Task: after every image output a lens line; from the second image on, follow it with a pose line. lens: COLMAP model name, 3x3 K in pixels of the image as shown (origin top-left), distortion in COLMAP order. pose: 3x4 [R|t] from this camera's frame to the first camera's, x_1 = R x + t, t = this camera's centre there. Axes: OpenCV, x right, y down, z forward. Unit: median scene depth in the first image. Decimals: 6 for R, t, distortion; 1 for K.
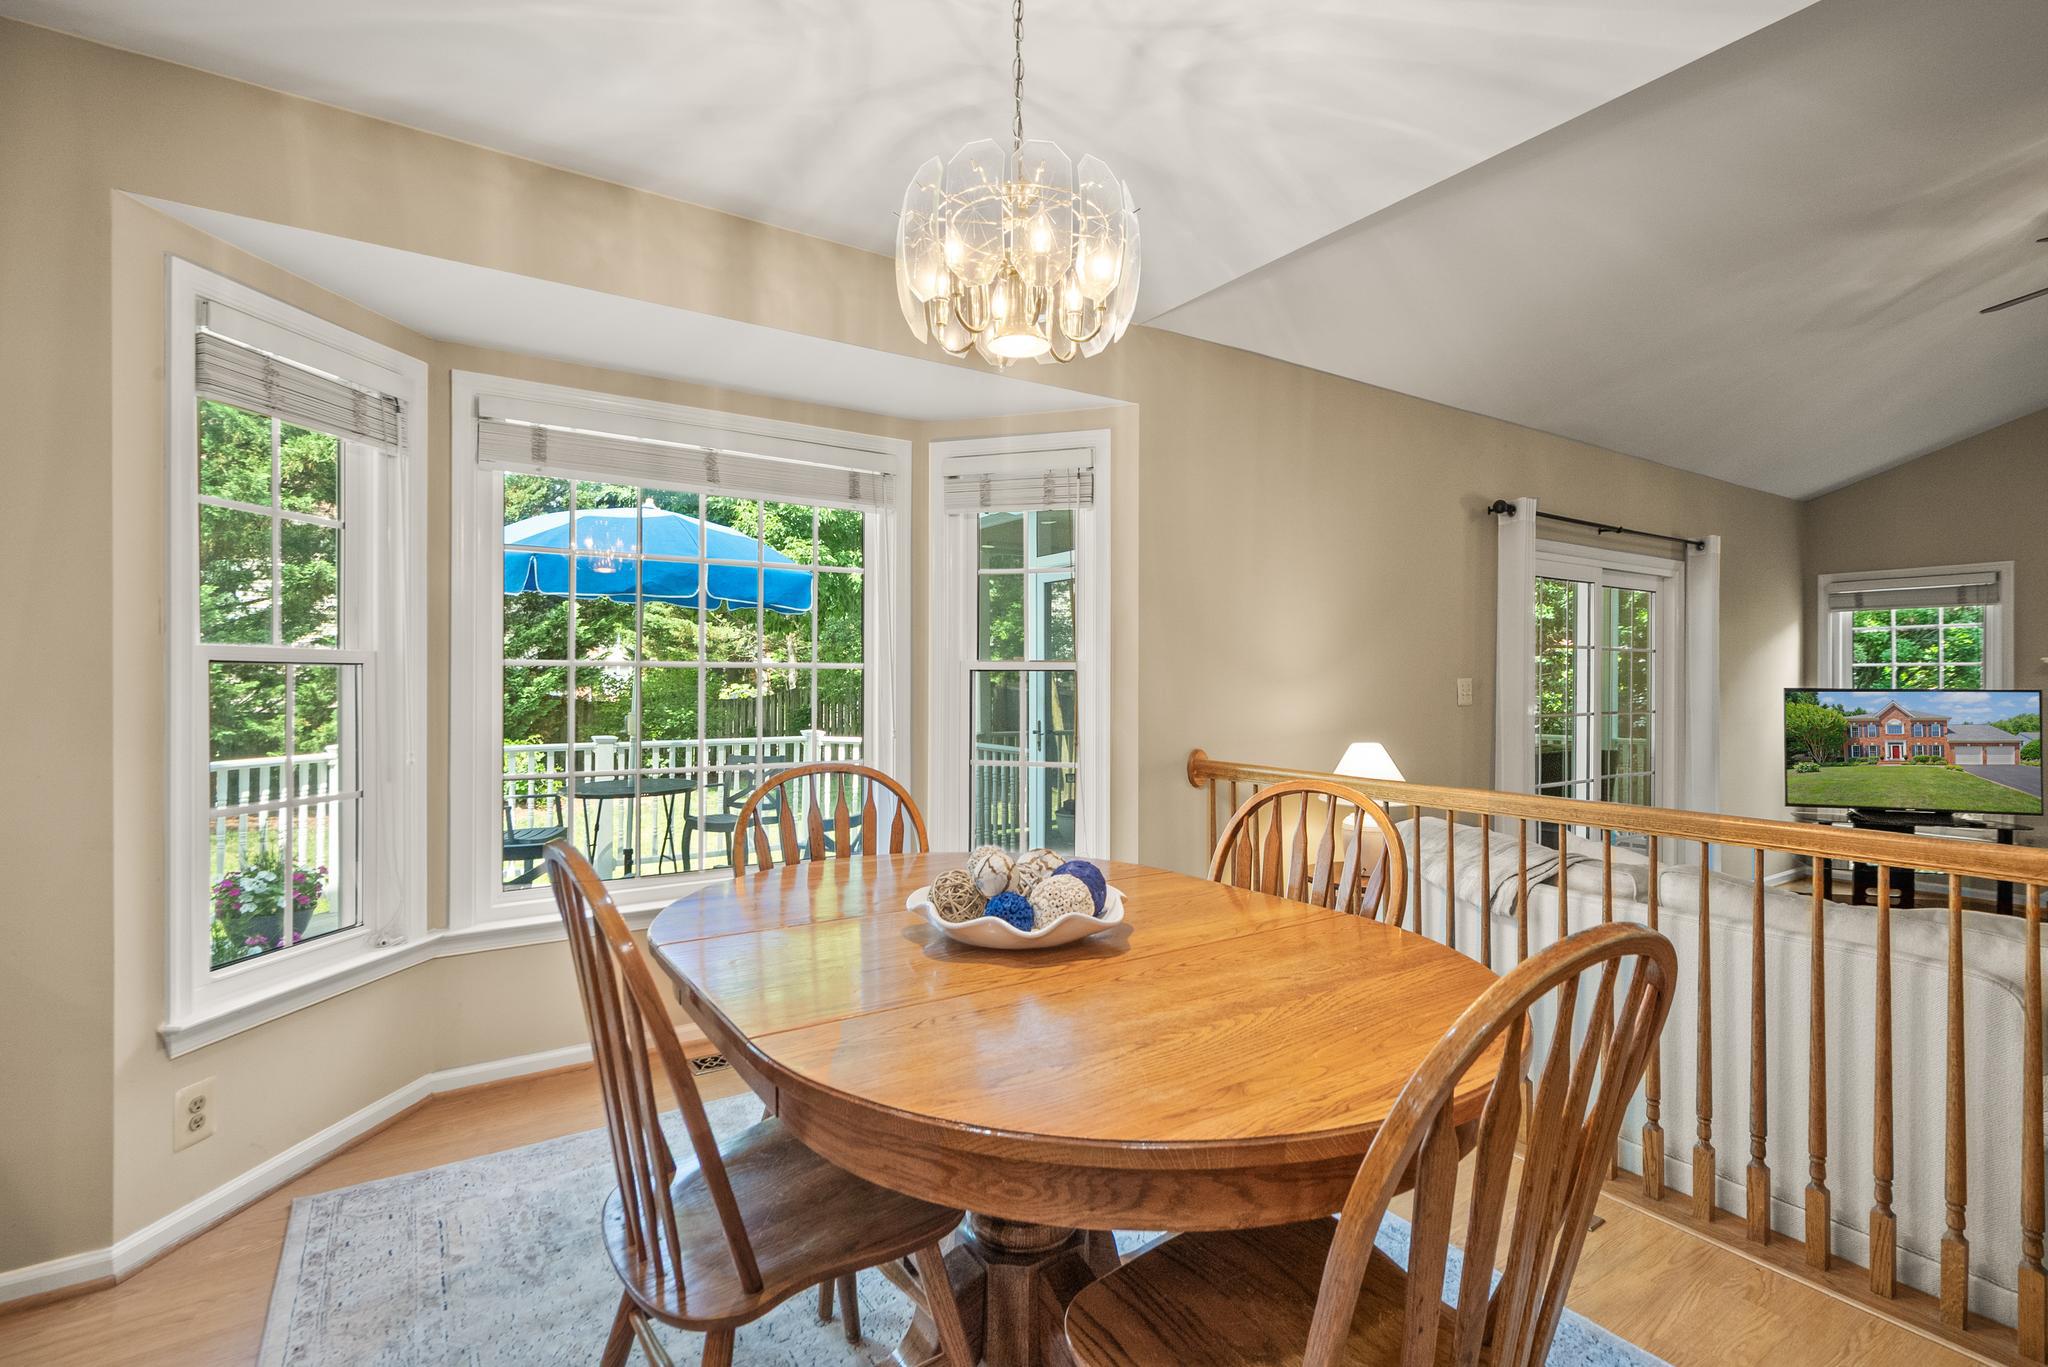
lens RADIAL K [[949.1, 0, 1004.6], [0, 949.1, 684.9], [0, 0, 1]] dist [-0.012716, 0.006691]
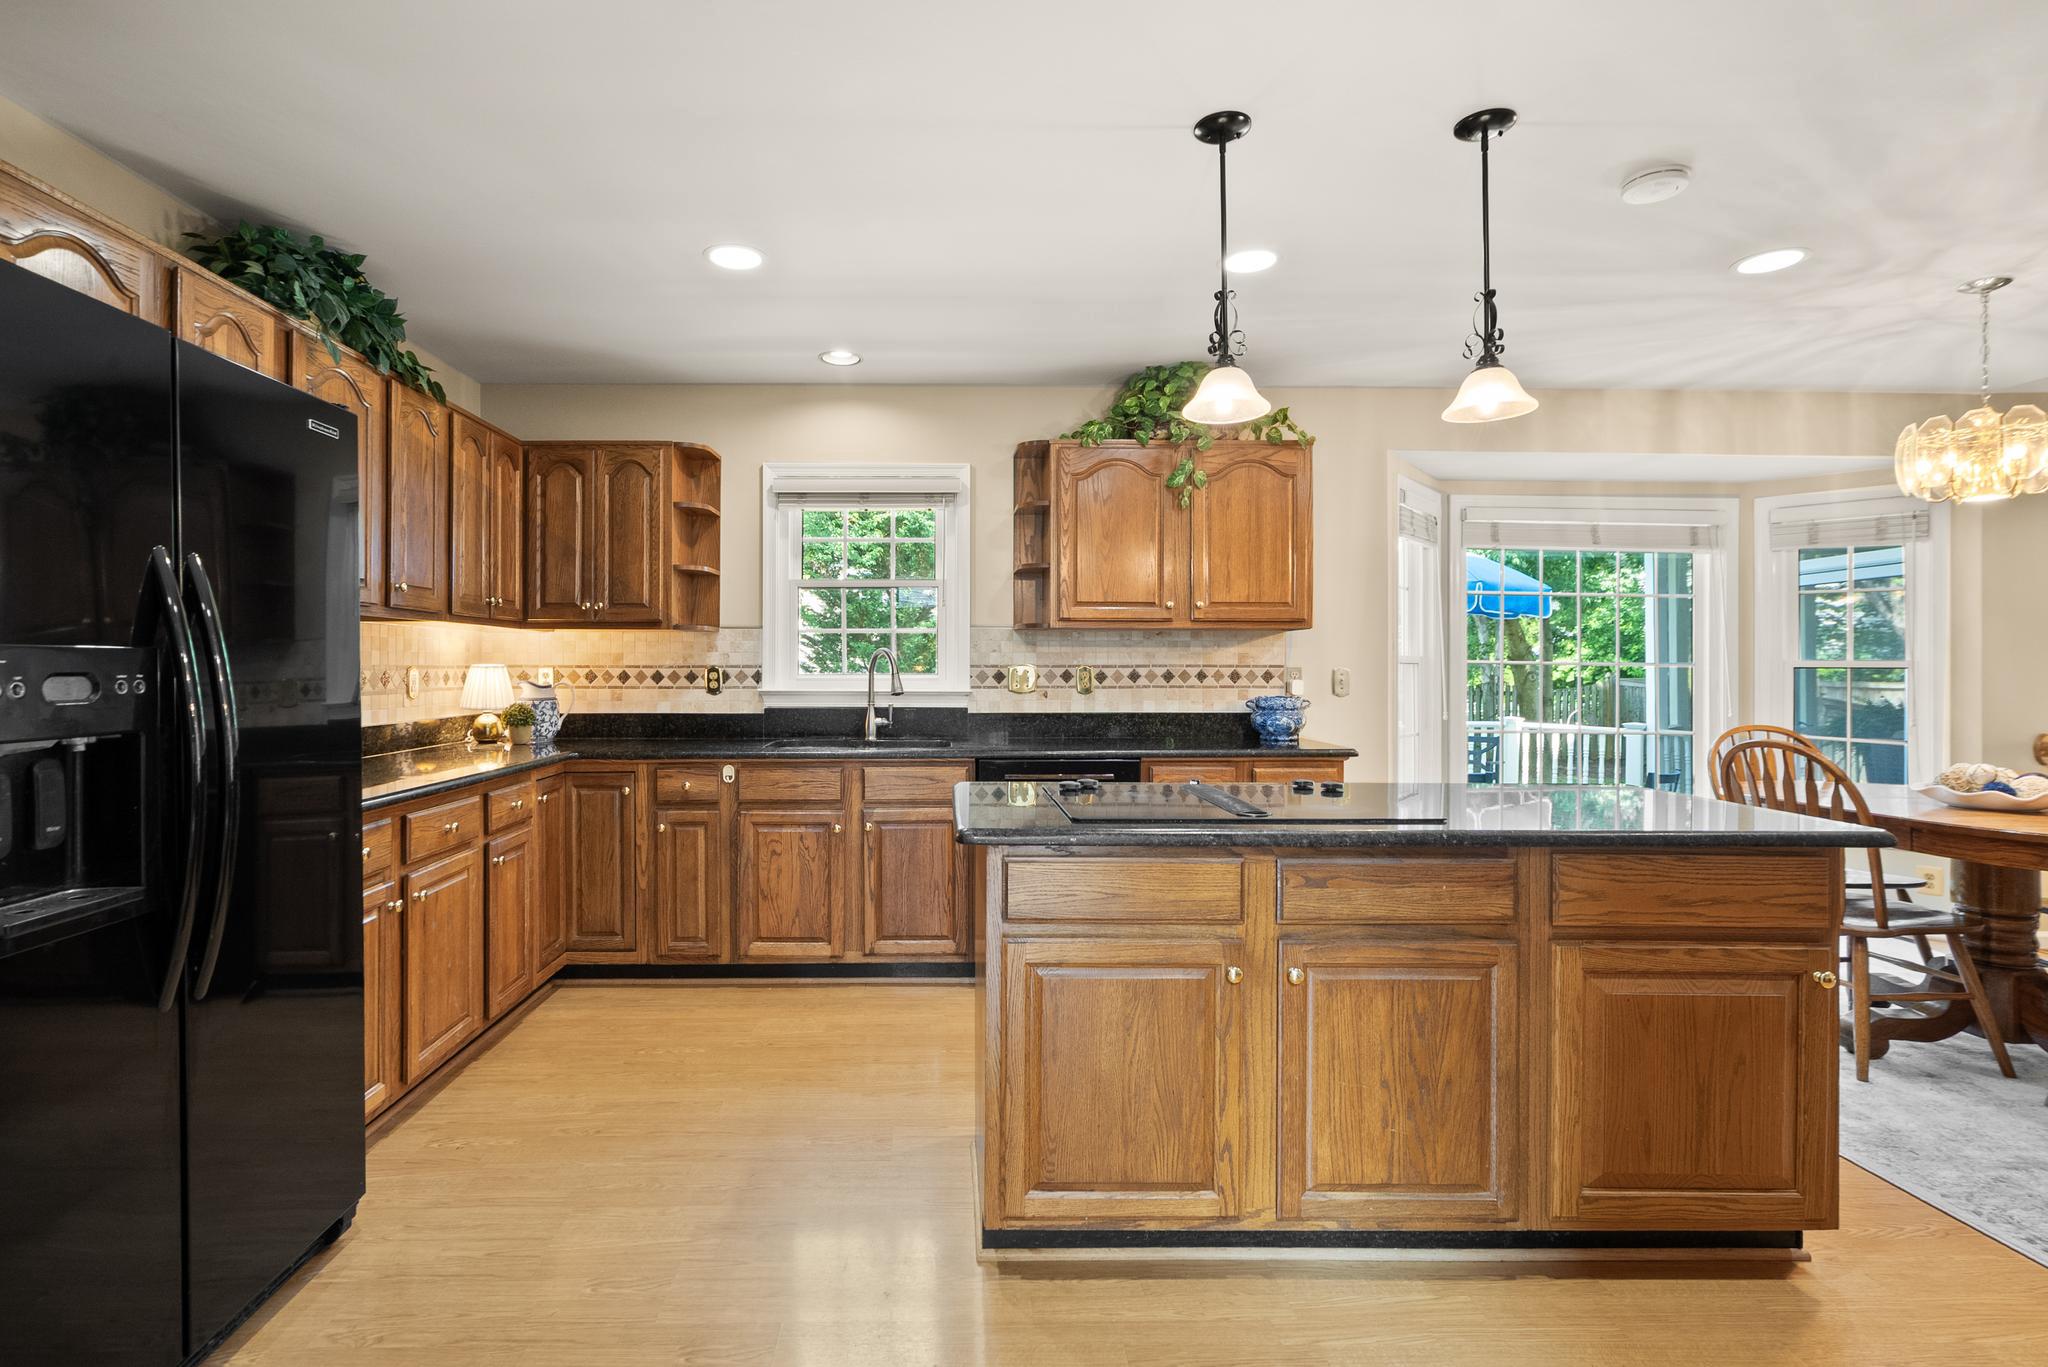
lens RADIAL K [[949.1, 0, 953.0], [0, 949.1, 675.2], [0, 0, 1]] dist [-0.012716, 0.006691]
pose [[0.844481, 0.003195, -0.535575, -0.213052], [-0.006224, 0.999973, -0.003847, 0.004698], [0.535549, 0.006582, 0.844479, -0.495602]]
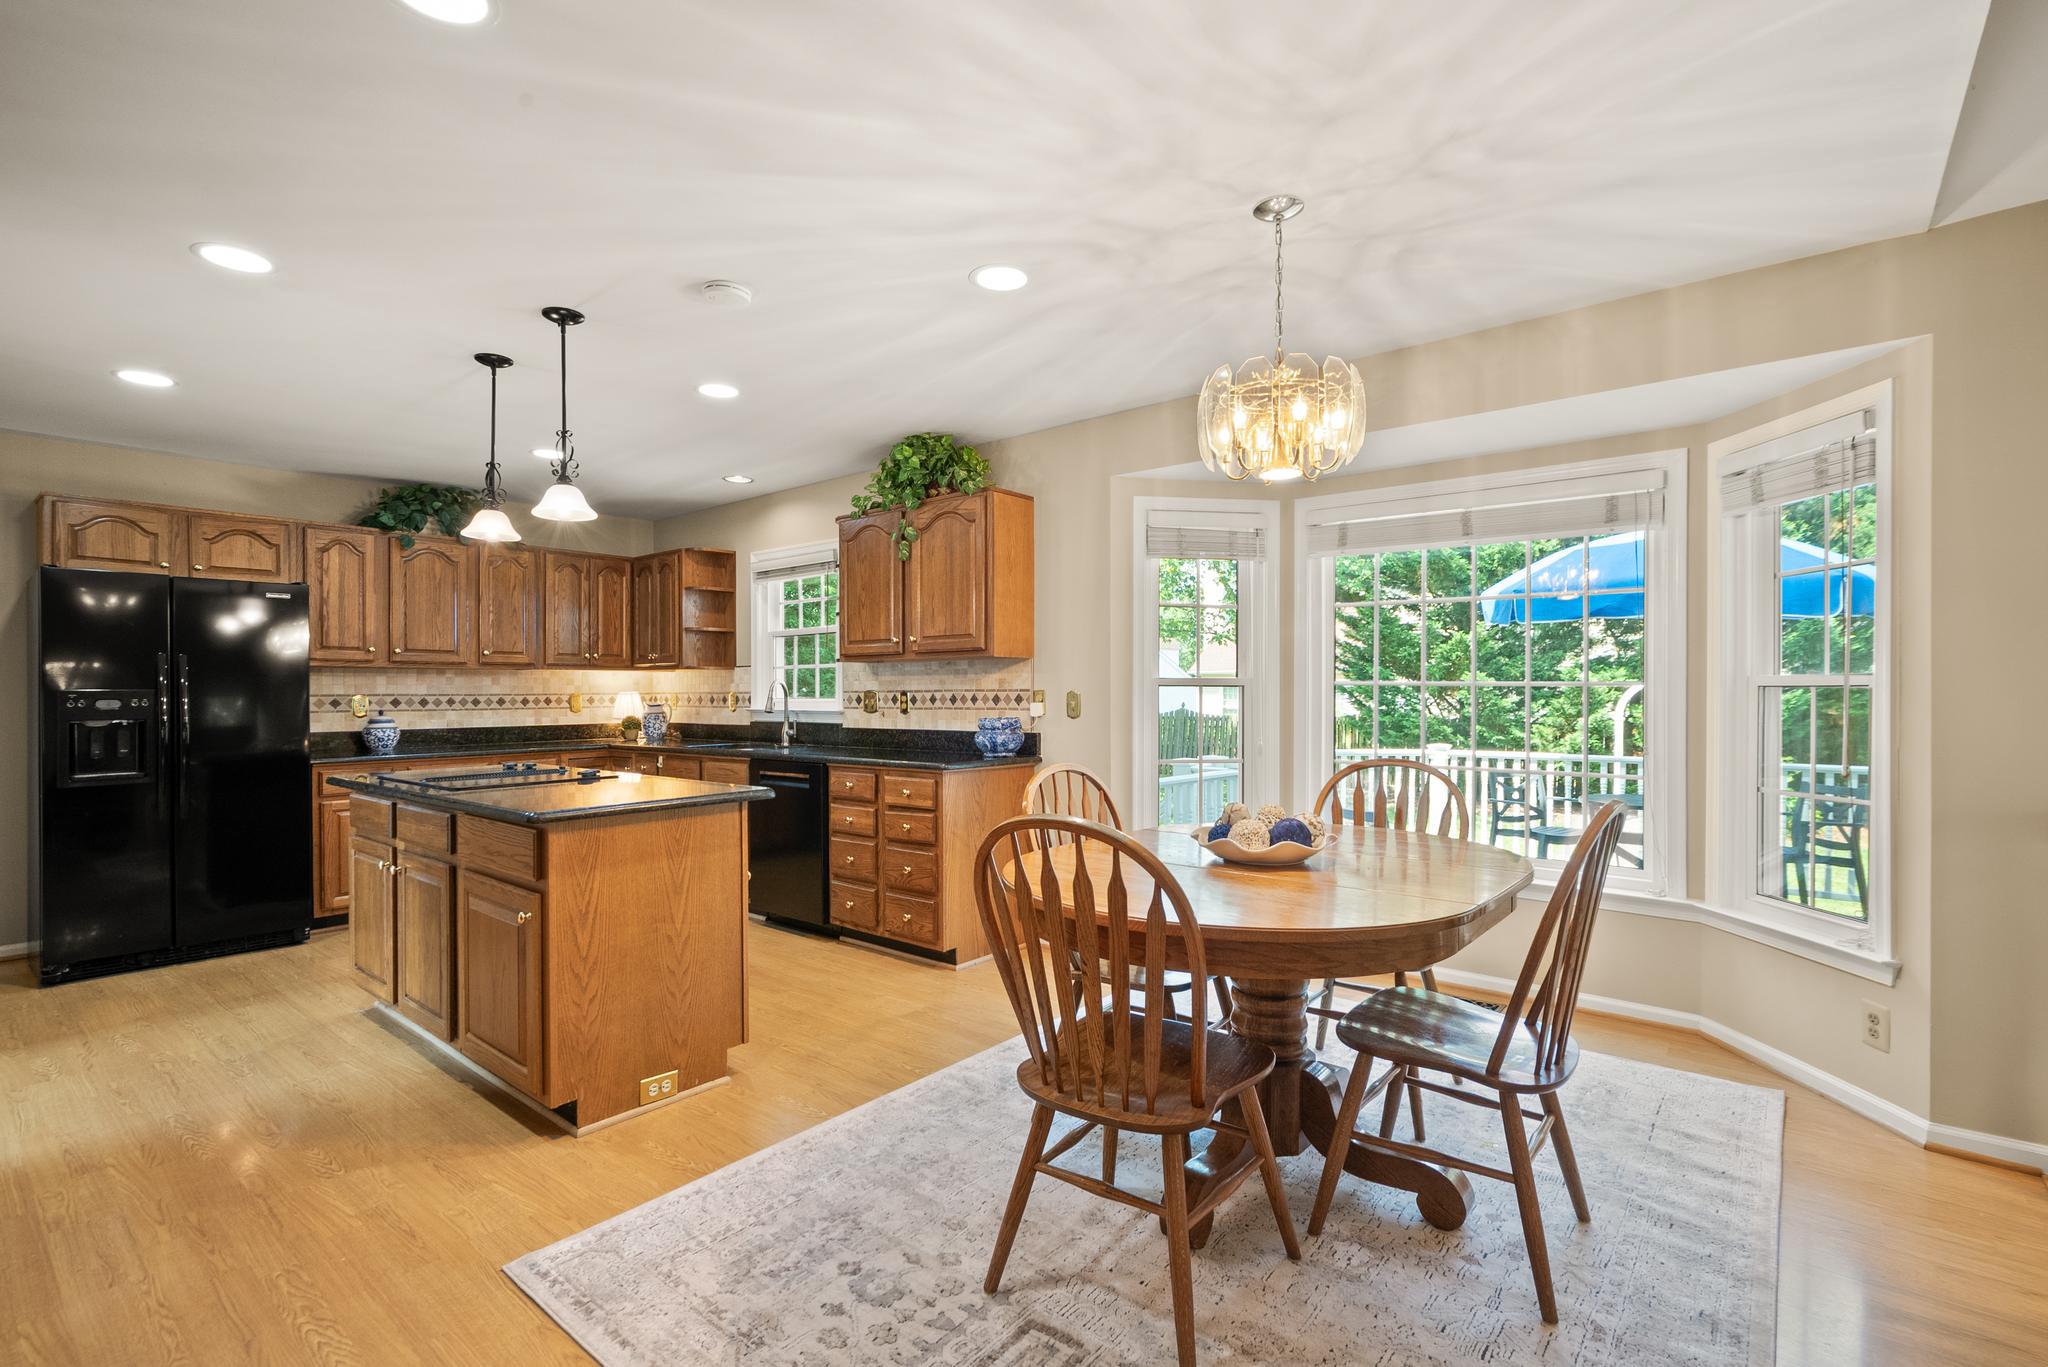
lens RADIAL K [[949.1, 0, 1028.6], [0, 949.1, 692.0], [0, 0, 1]] dist [-0.012716, 0.006691]
pose [[0.295568, -0.001528, -0.955320, 0.401394], [-0.004103, 0.999987, -0.002869, -0.003375], [0.955313, 0.004768, 0.295558, 0.055830]]
